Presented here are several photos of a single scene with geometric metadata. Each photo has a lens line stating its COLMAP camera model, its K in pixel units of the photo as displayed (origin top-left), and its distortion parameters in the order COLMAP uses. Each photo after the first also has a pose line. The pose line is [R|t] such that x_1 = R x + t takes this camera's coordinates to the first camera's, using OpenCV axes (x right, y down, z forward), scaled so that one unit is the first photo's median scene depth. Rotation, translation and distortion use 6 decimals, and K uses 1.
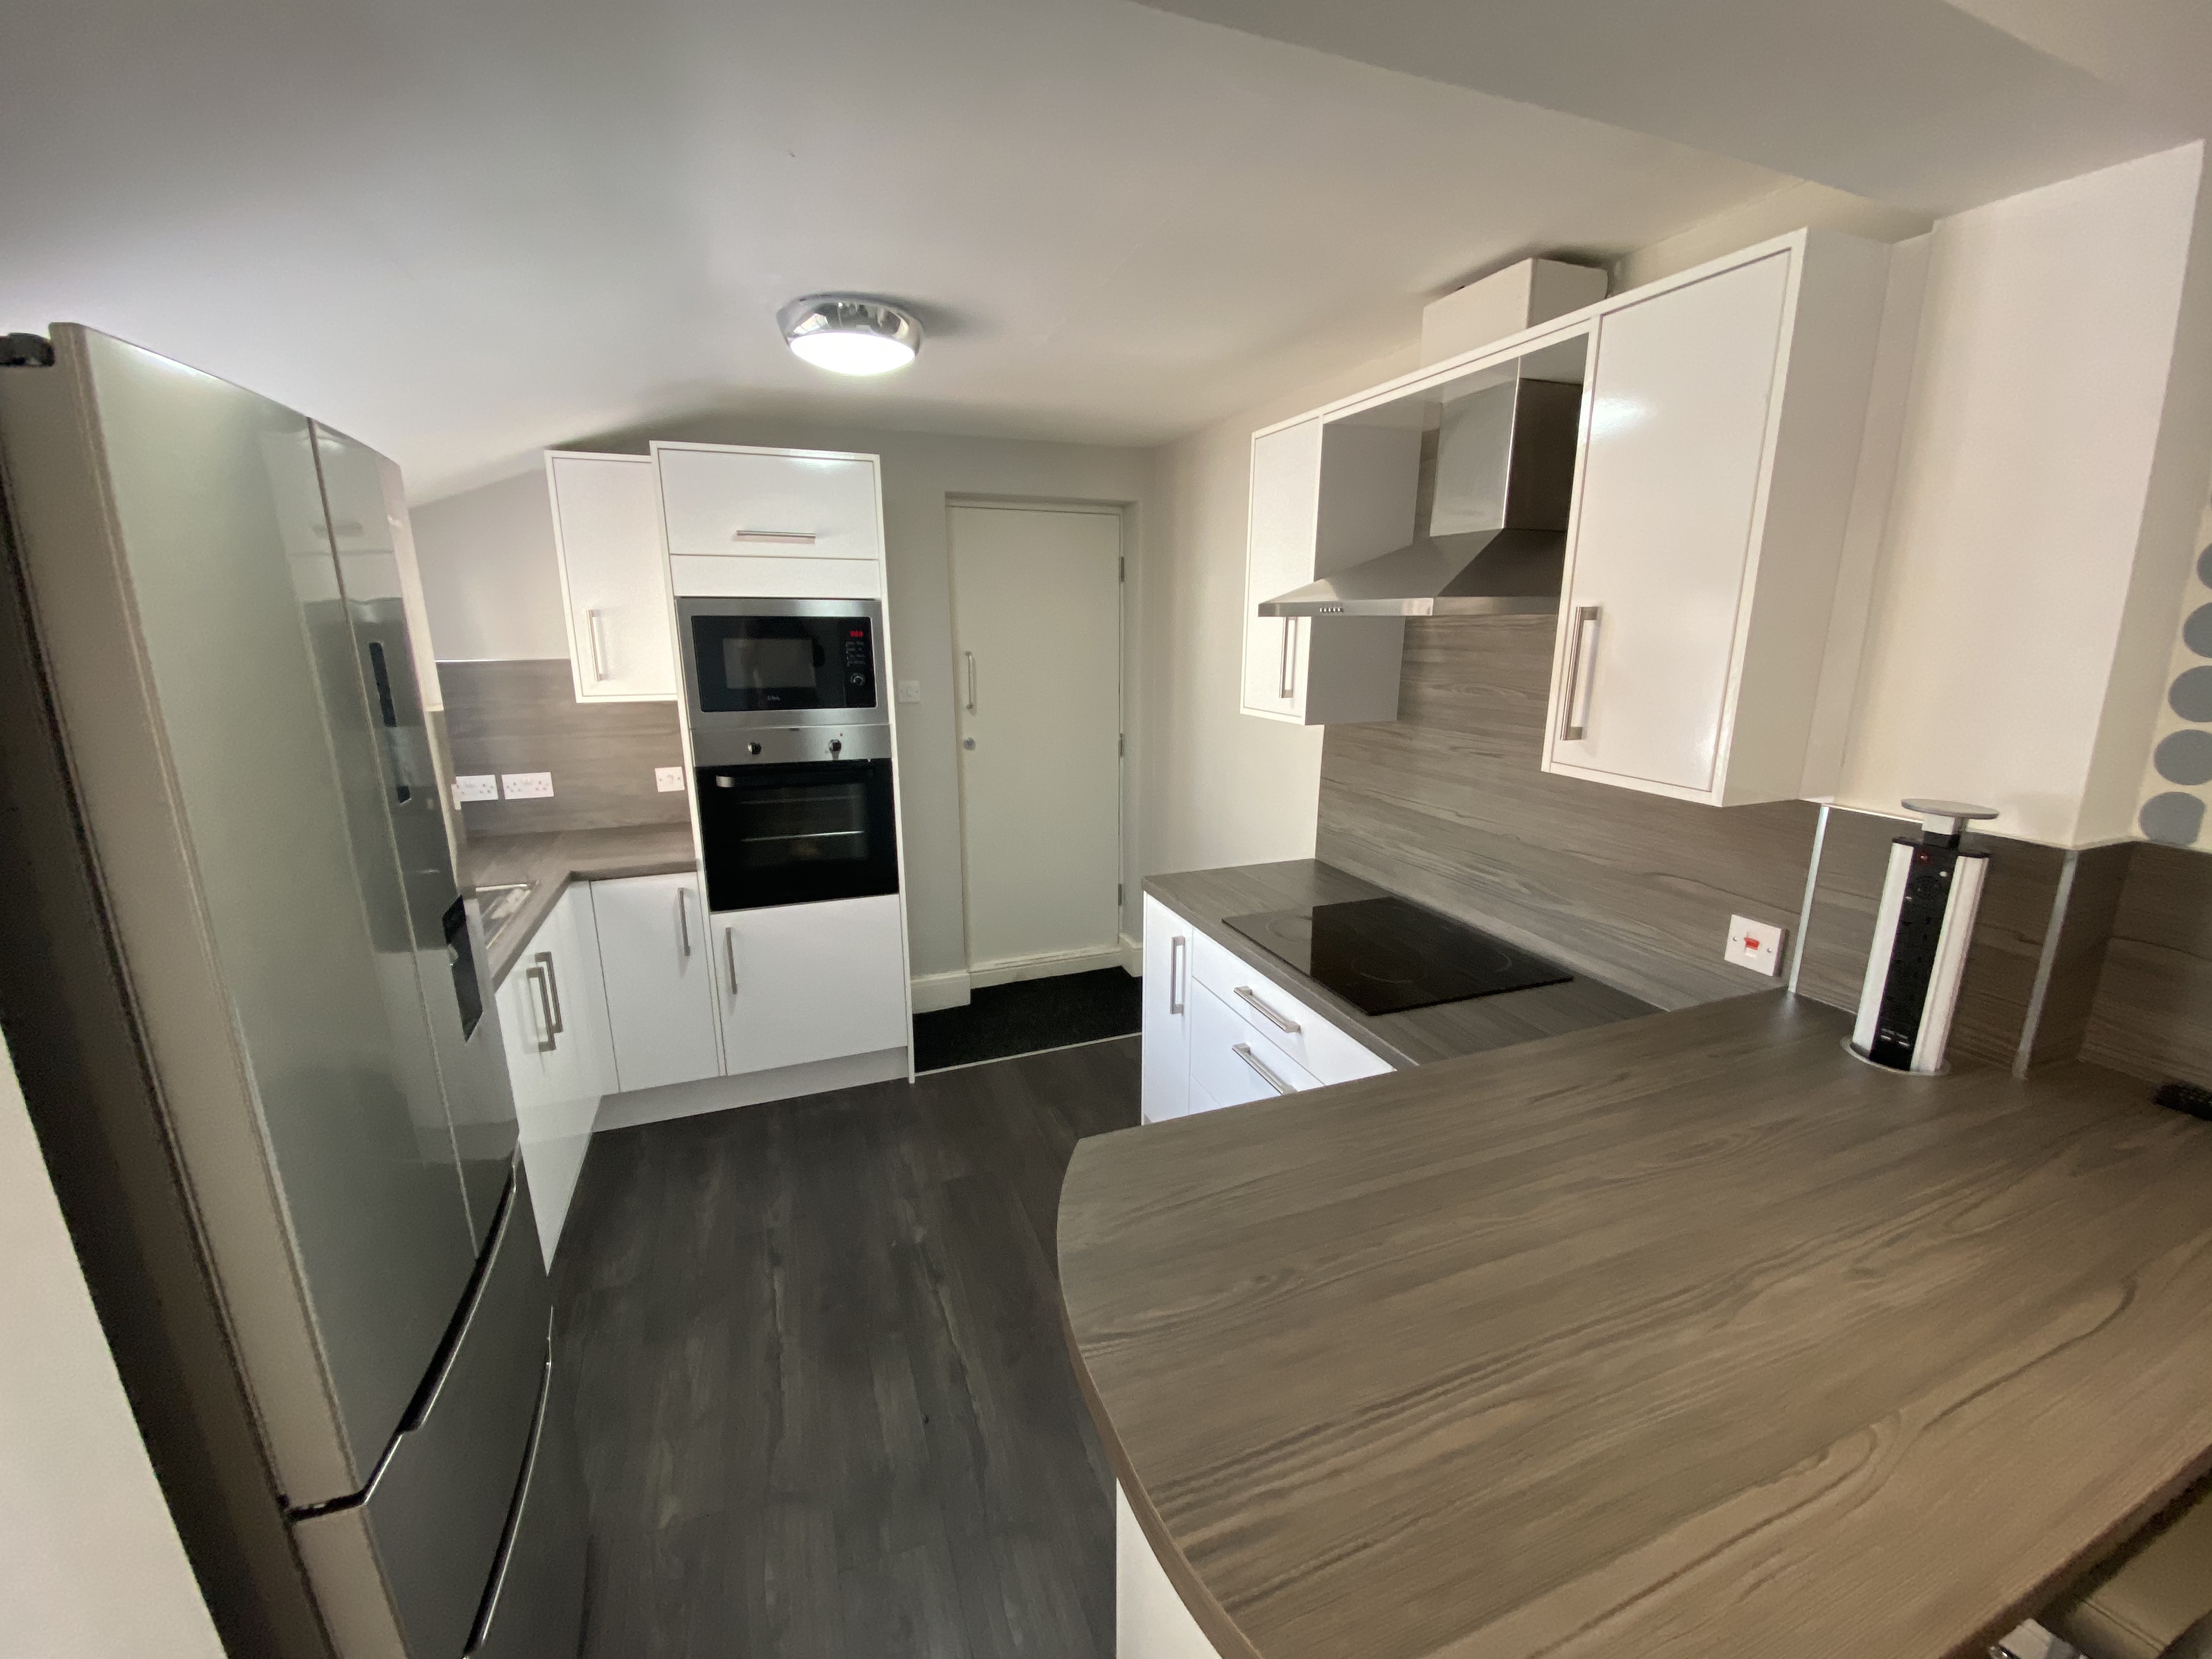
lens RADIAL K [[896.3, 0, 1102.5], [0, 896.3, 835.8], [0, 0, 1]] dist [-0.000772, -0.011003]
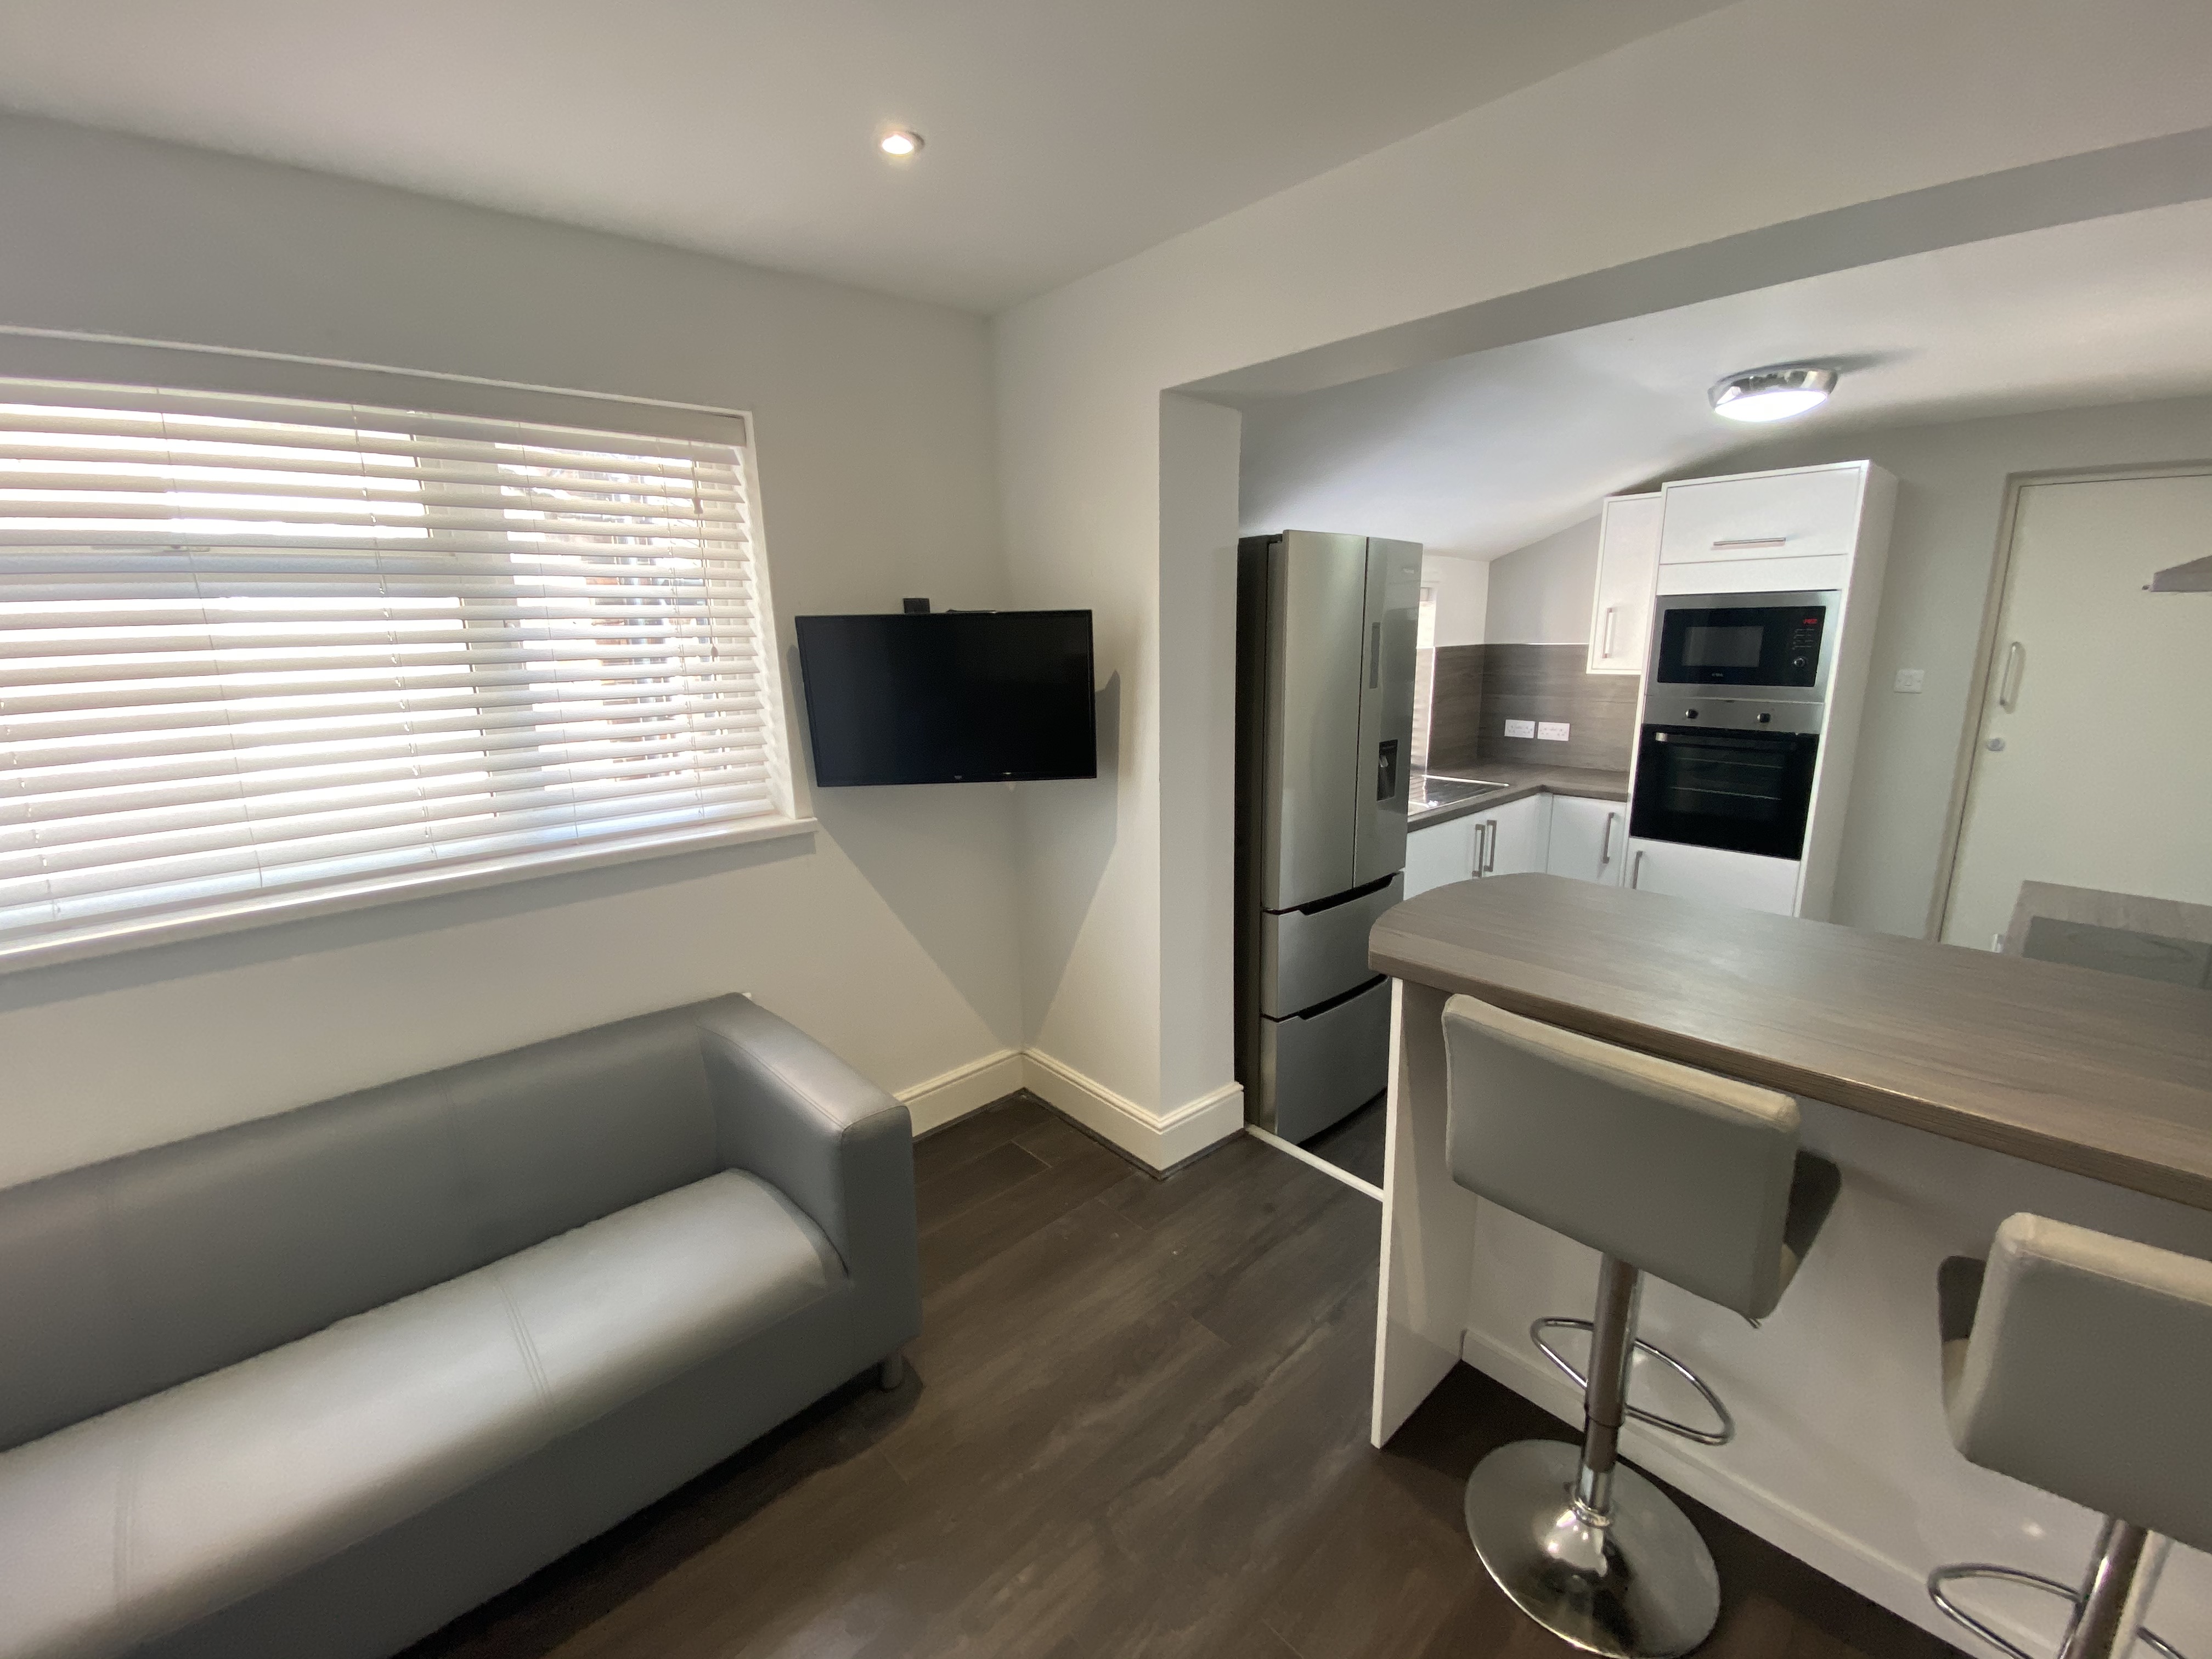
lens RADIAL K [[896.3, 0, 1091.6], [0, 896.3, 833.8], [0, 0, 1]] dist [-0.000772, -0.011003]
pose [[0.351878, 0.197595, -0.914953, 0.648375], [-0.202288, 0.970420, 0.131777, 0.093071], [0.913927, 0.138714, 0.381440, -0.297939]]
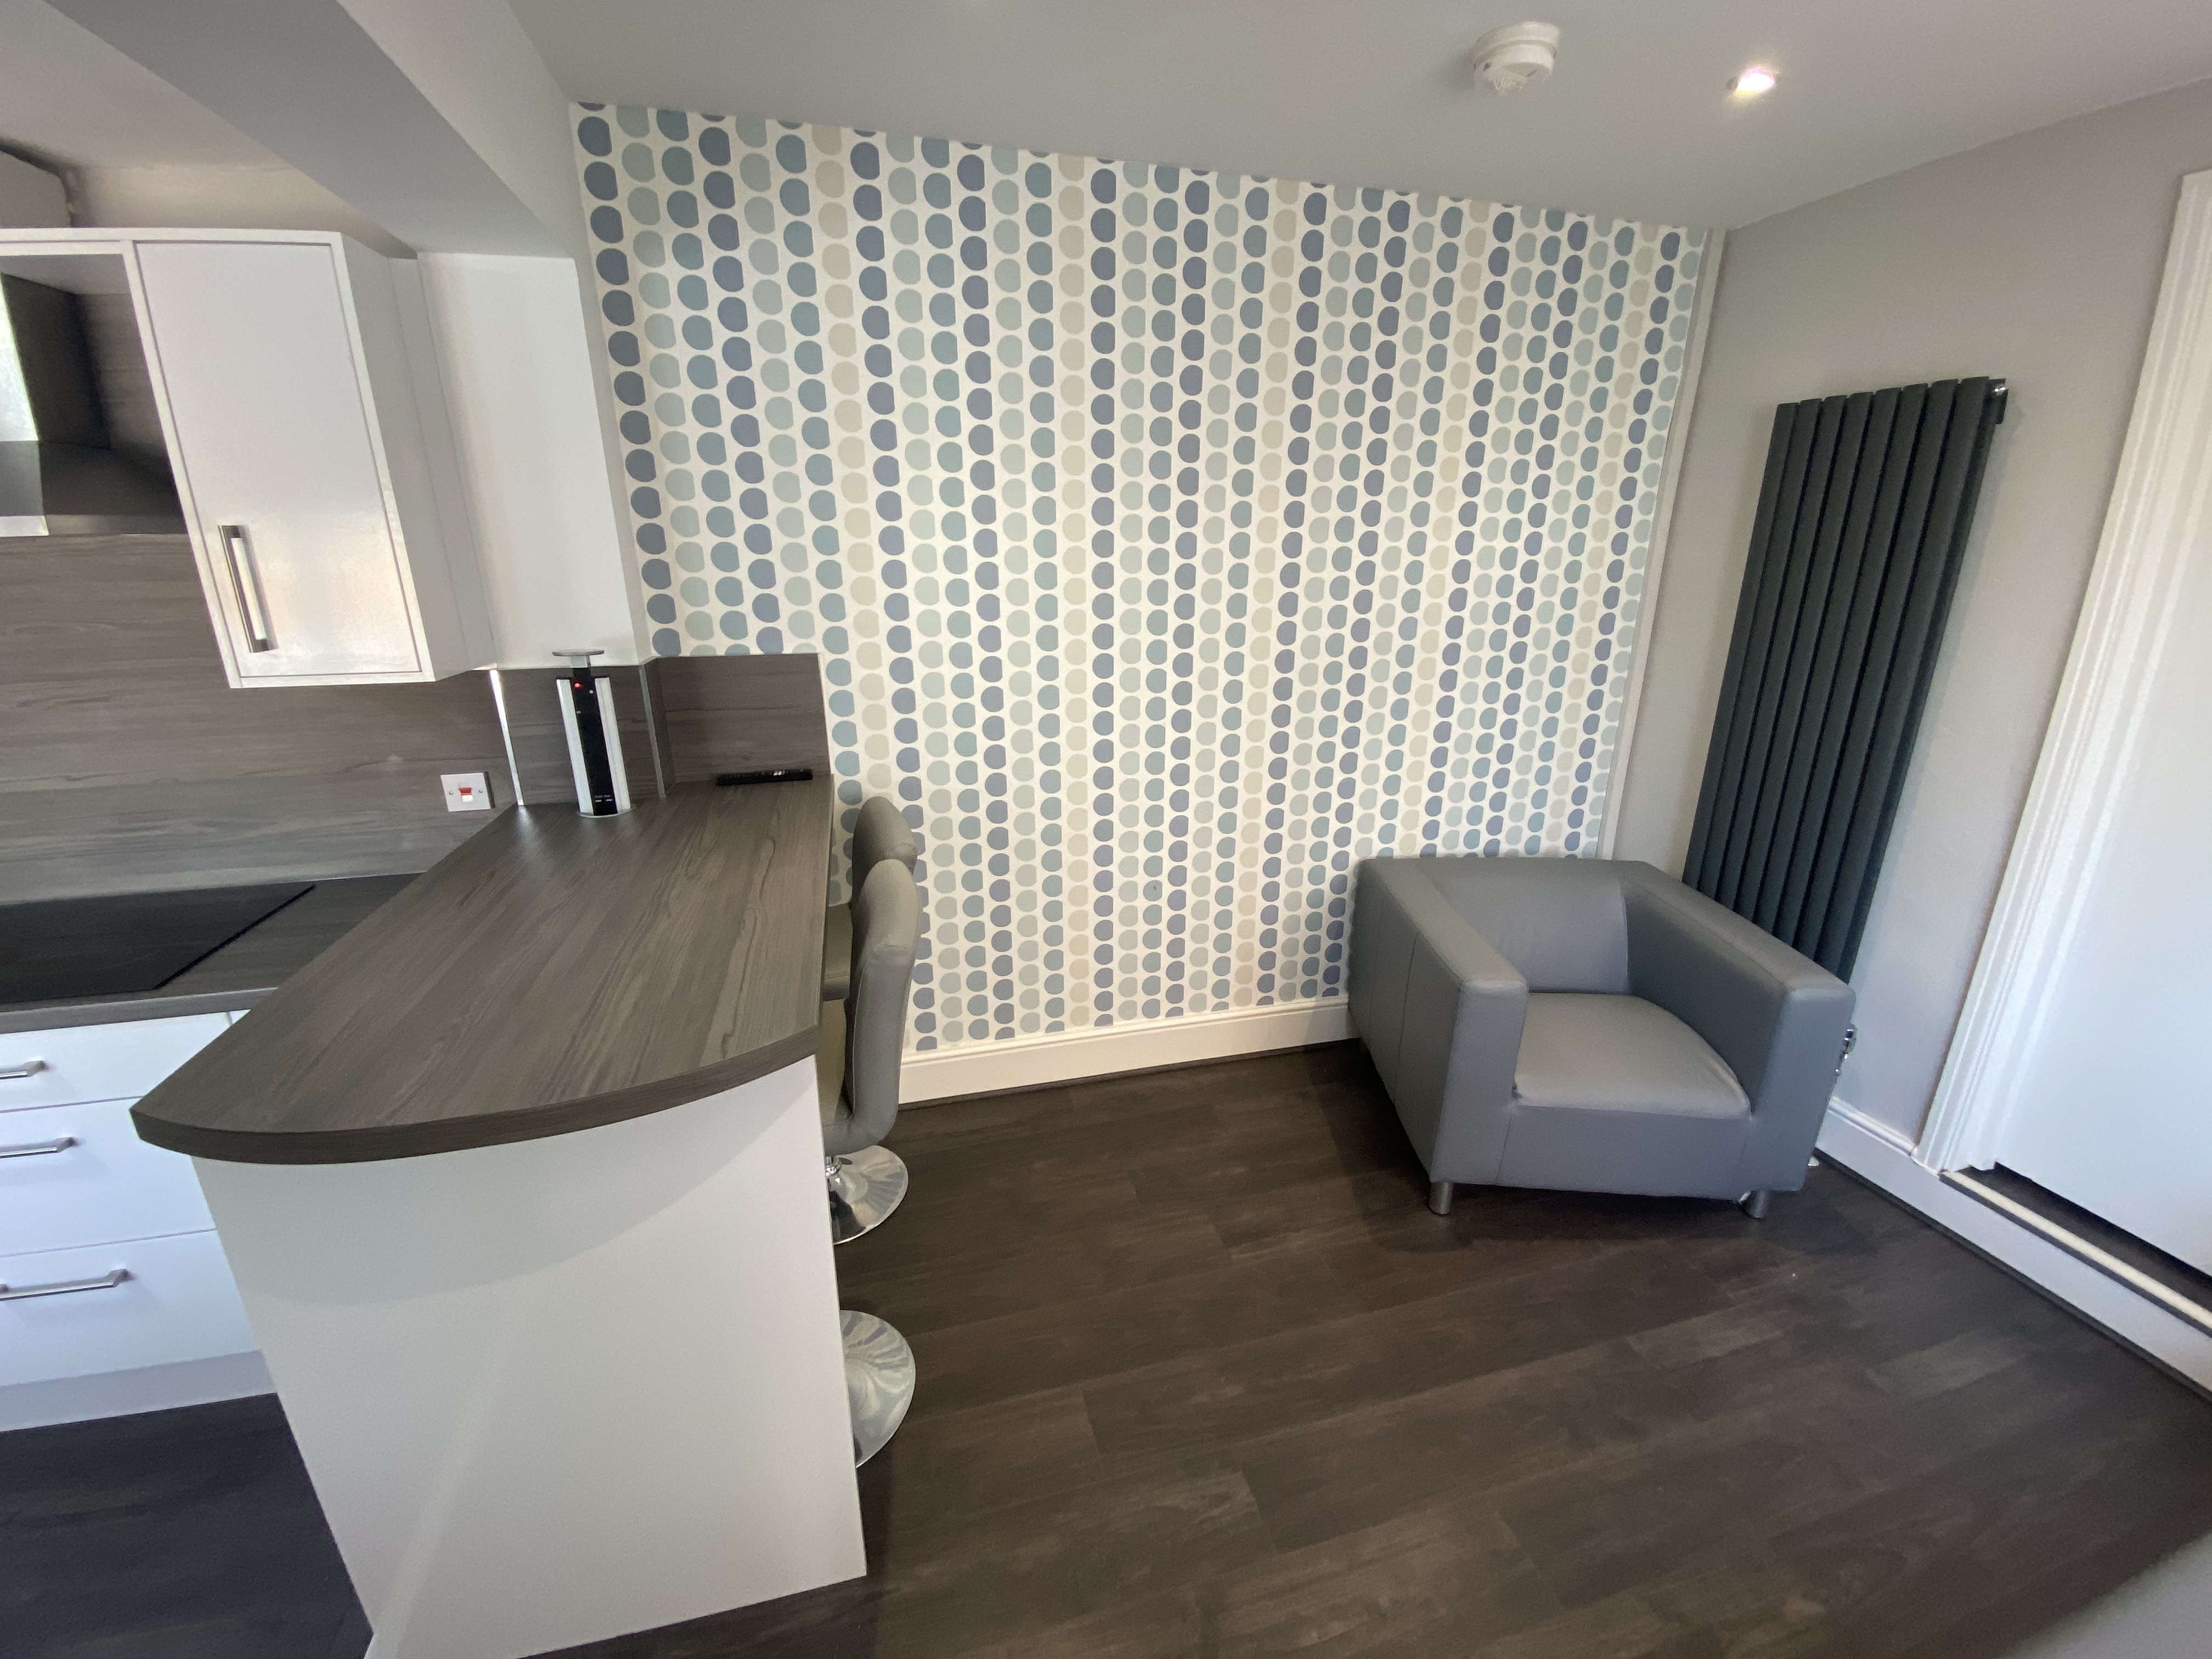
lens RADIAL K [[896.3, 0, 1110.1], [0, 896.3, 832.7], [0, 0, 1]] dist [-0.000772, -0.011003]
pose [[0.089950, -0.299287, 0.949914, -0.320164], [0.235854, 0.933051, 0.271640, 0.032080], [-0.967617, 0.199607, 0.154516, -0.073826]]
